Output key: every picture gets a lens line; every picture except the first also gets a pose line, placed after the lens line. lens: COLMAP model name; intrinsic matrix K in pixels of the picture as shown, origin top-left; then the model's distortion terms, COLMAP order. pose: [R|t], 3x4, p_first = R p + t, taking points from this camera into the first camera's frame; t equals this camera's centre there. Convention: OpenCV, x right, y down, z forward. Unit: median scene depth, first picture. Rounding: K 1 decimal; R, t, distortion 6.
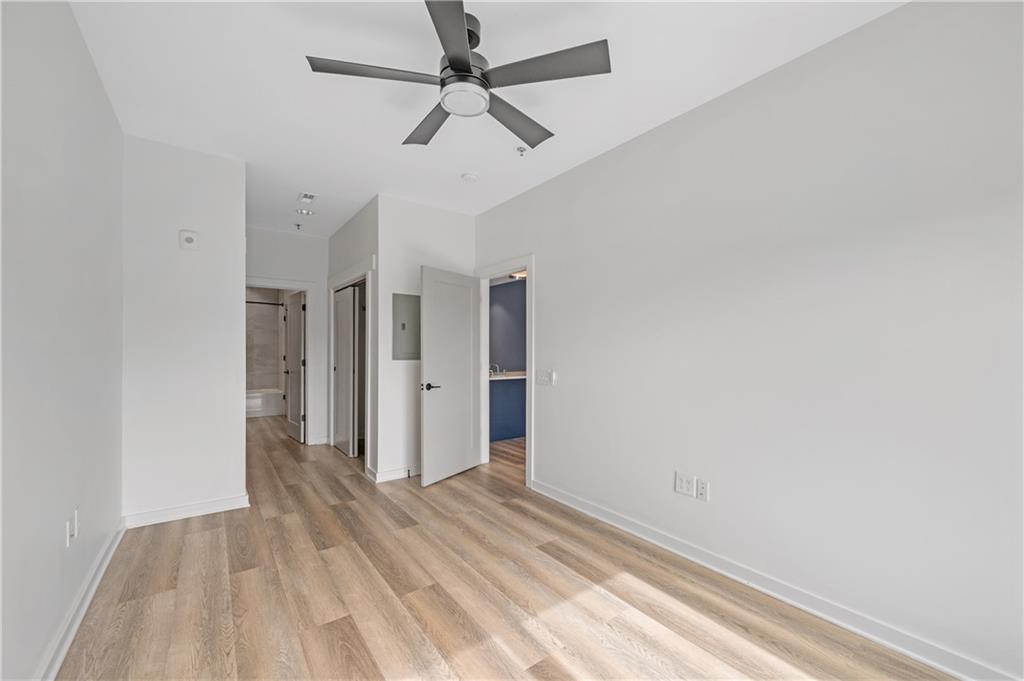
lens RADIAL K [[405.6, 0, 516.5], [0, 405.6, 345.0], [0, 0, 1]] dist [0.001658, 0.000118]
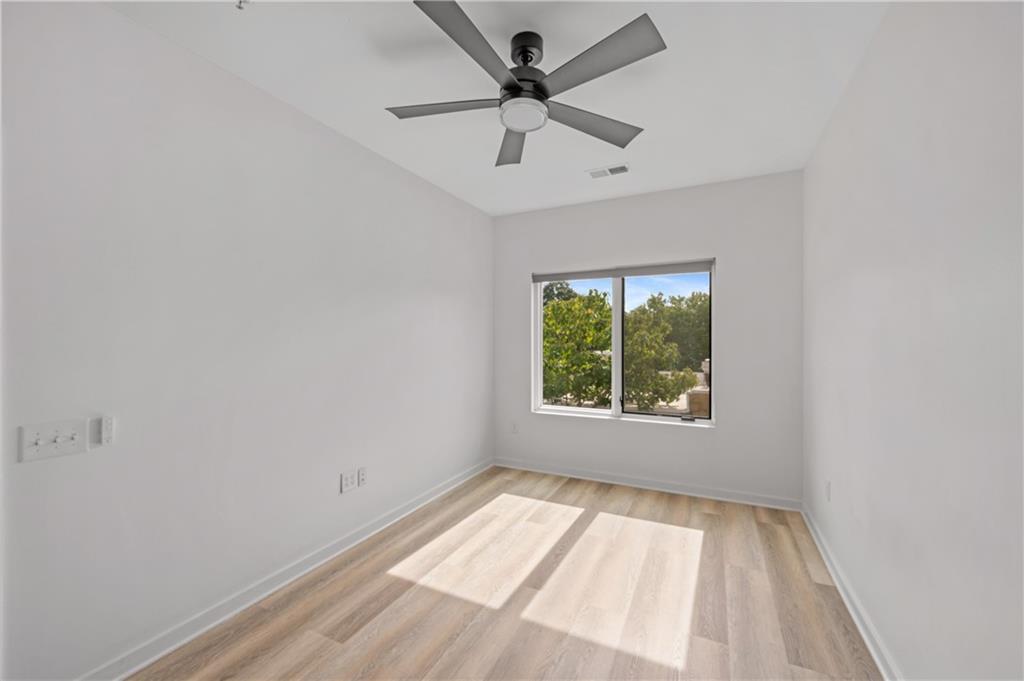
lens RADIAL K [[405.6, 0, 516.5], [0, 405.6, 345.0], [0, 0, 1]] dist [0.001658, 0.000118]
pose [[-0.456941, -0.007311, 0.889467, -0.765791], [0.000334, 0.999965, 0.008391, -0.024851], [-0.889497, 0.004131, -0.456923, 1.135327]]
